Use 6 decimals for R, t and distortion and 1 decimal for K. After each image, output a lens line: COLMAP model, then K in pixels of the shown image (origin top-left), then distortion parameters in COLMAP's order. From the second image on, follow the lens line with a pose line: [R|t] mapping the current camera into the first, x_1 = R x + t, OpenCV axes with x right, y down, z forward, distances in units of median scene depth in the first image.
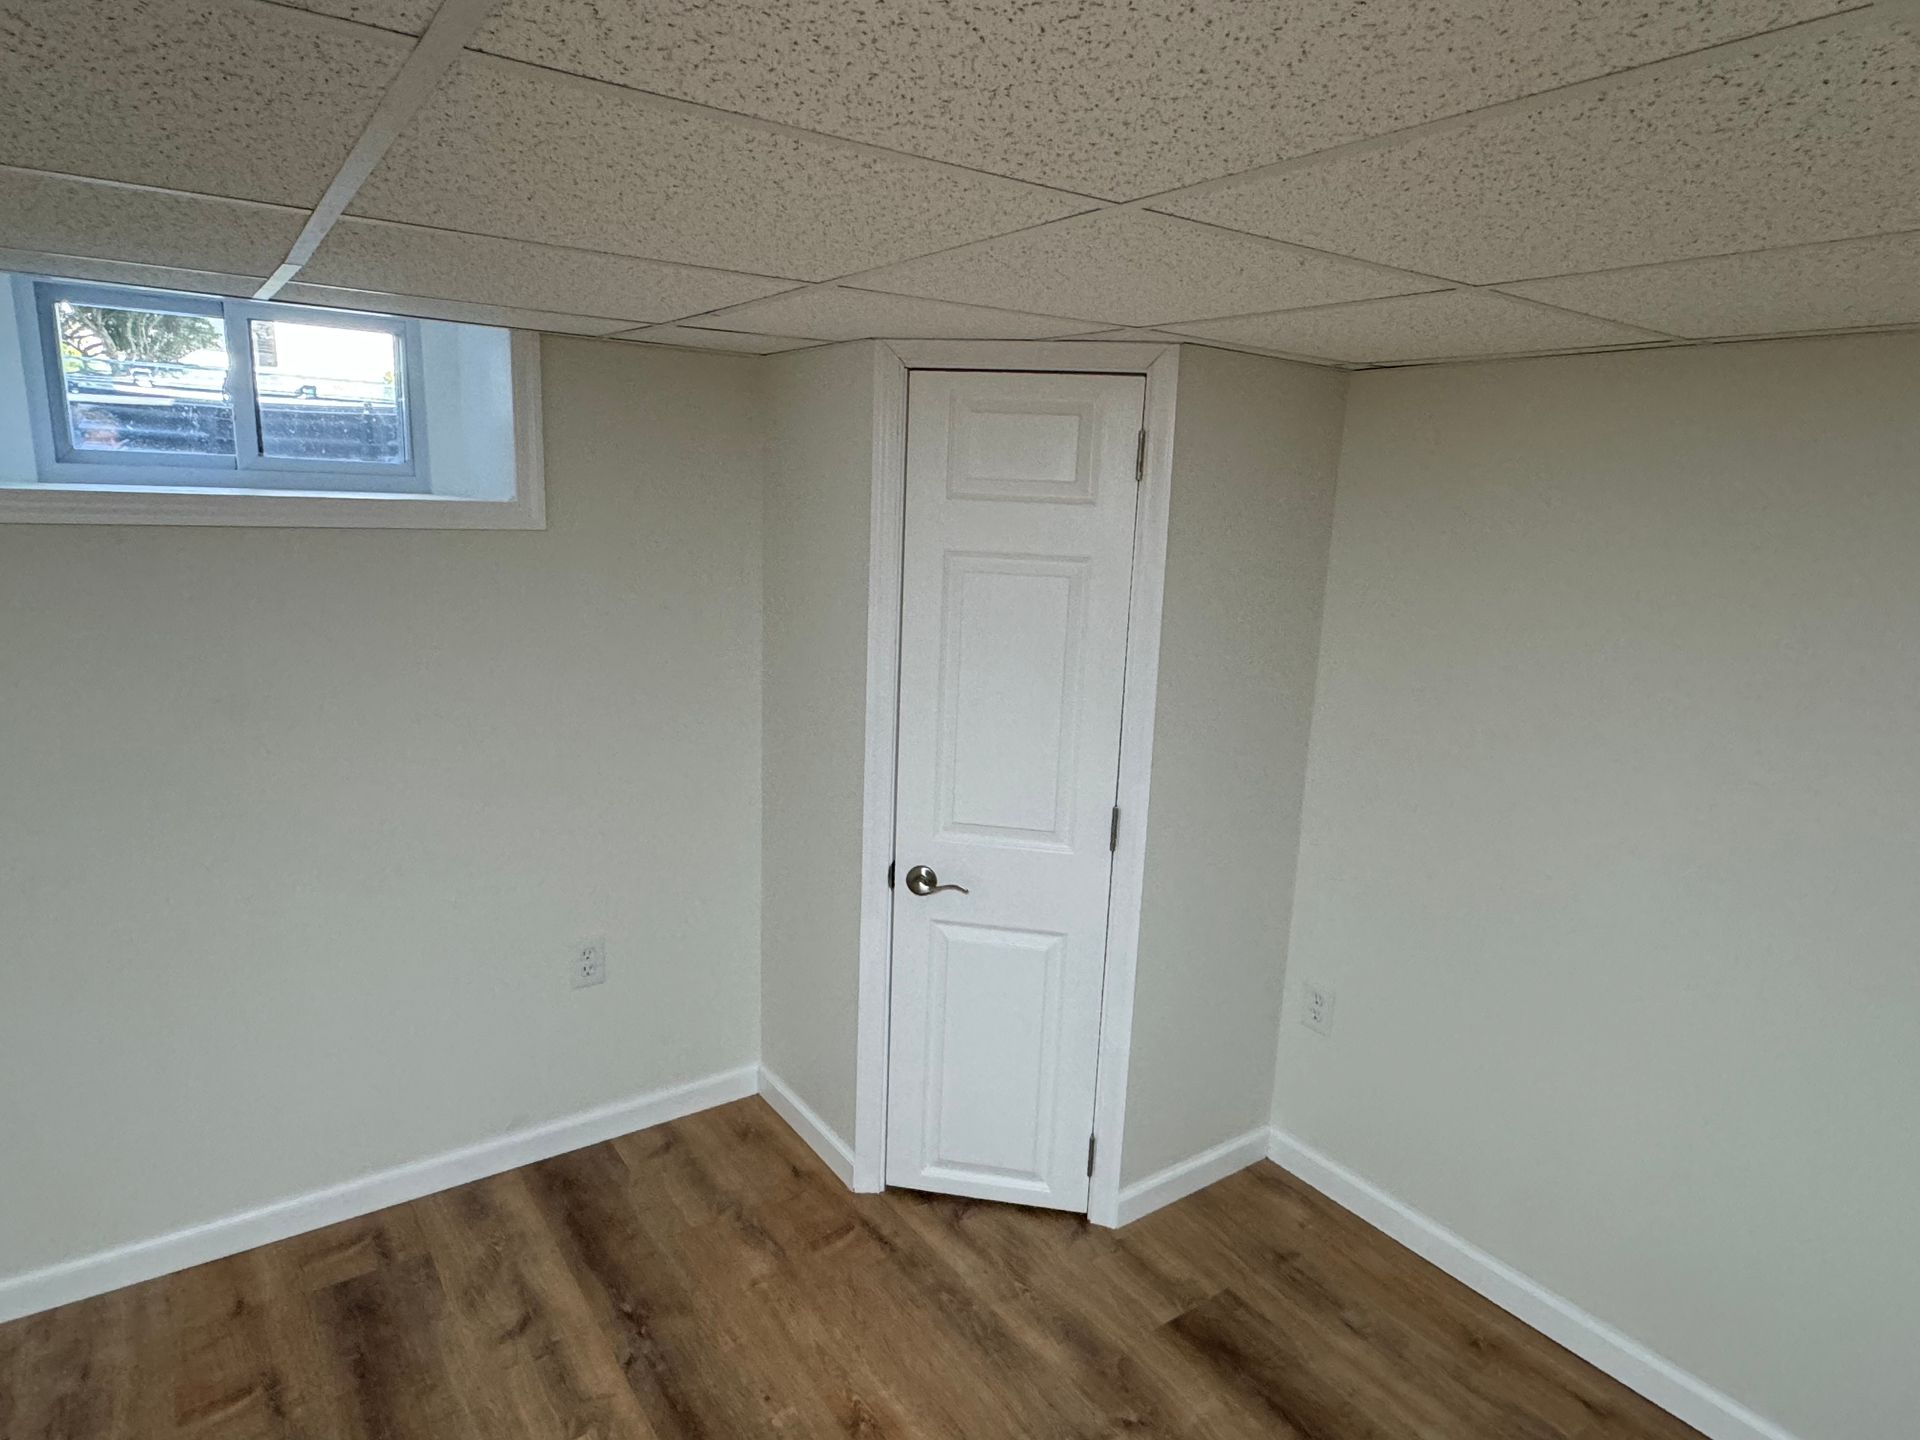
lens RADIAL K [[1123.9, 0, 960.0], [0, 1123.9, 720.0], [0, 0, 1]] dist [0.001039, 0.001320]
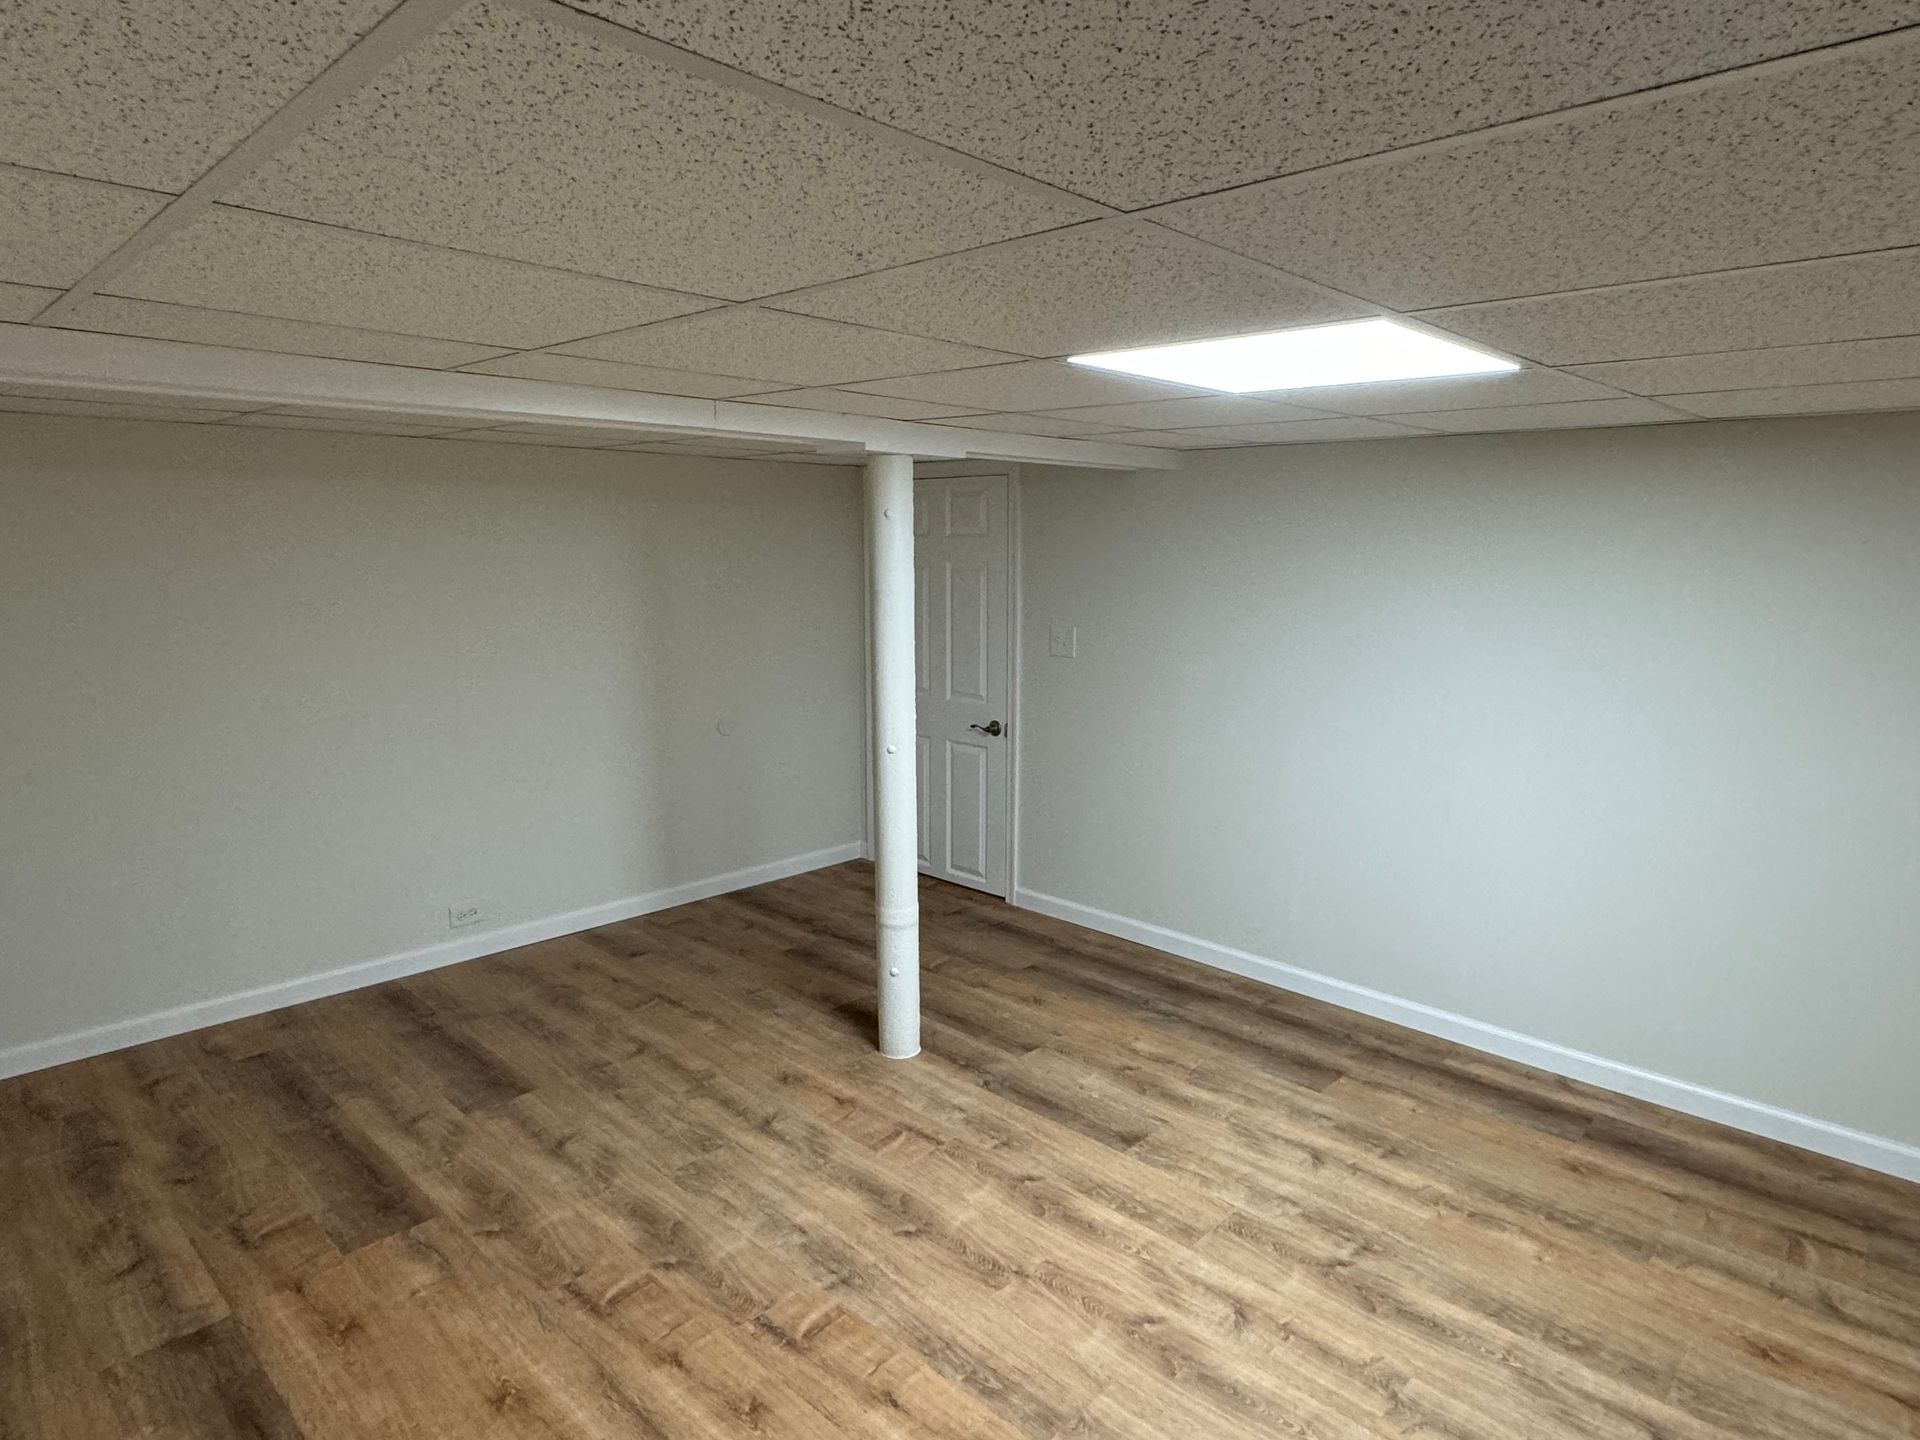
lens RADIAL K [[1123.9, 0, 960.0], [0, 1123.9, 720.0], [0, 0, 1]] dist [0.001039, 0.001320]
pose [[-0.982296, -0.013423, -0.186856, 0.371724], [-0.078874, 0.934350, 0.347517, -0.130233], [0.169924, 0.356103, -0.918867, 0.747599]]
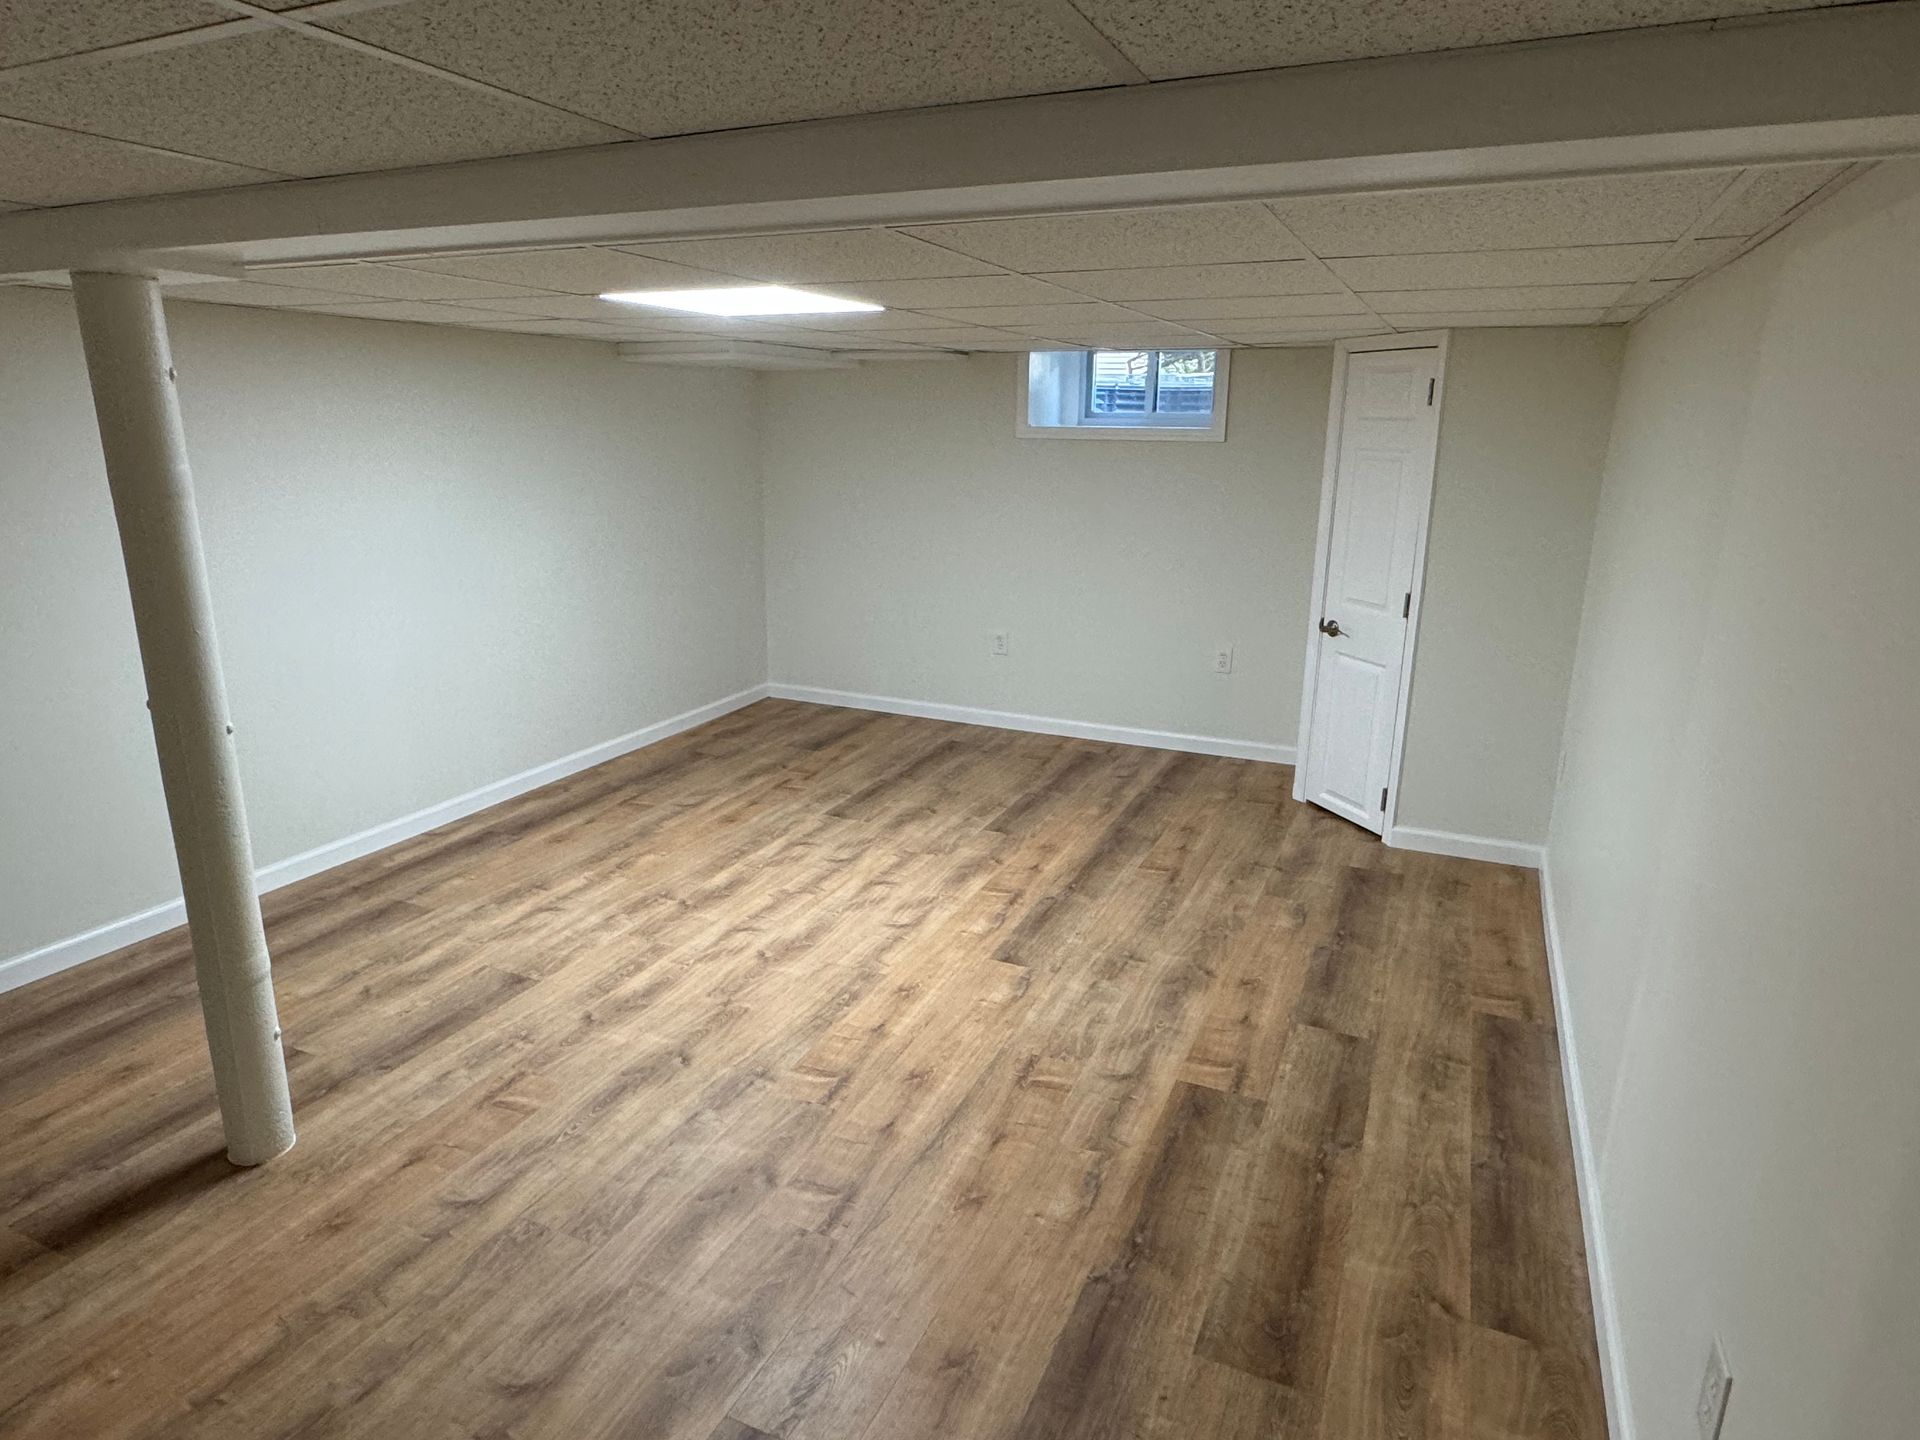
lens RADIAL K [[1123.9, 0, 960.0], [0, 1123.9, 720.0], [0, 0, 1]] dist [0.001039, 0.001320]
pose [[0.508266, 0.192454, -0.839421, 1.313377], [-0.166154, 0.978311, 0.123692, 0.171980], [0.845020, 0.076605, 0.529219, -0.524462]]
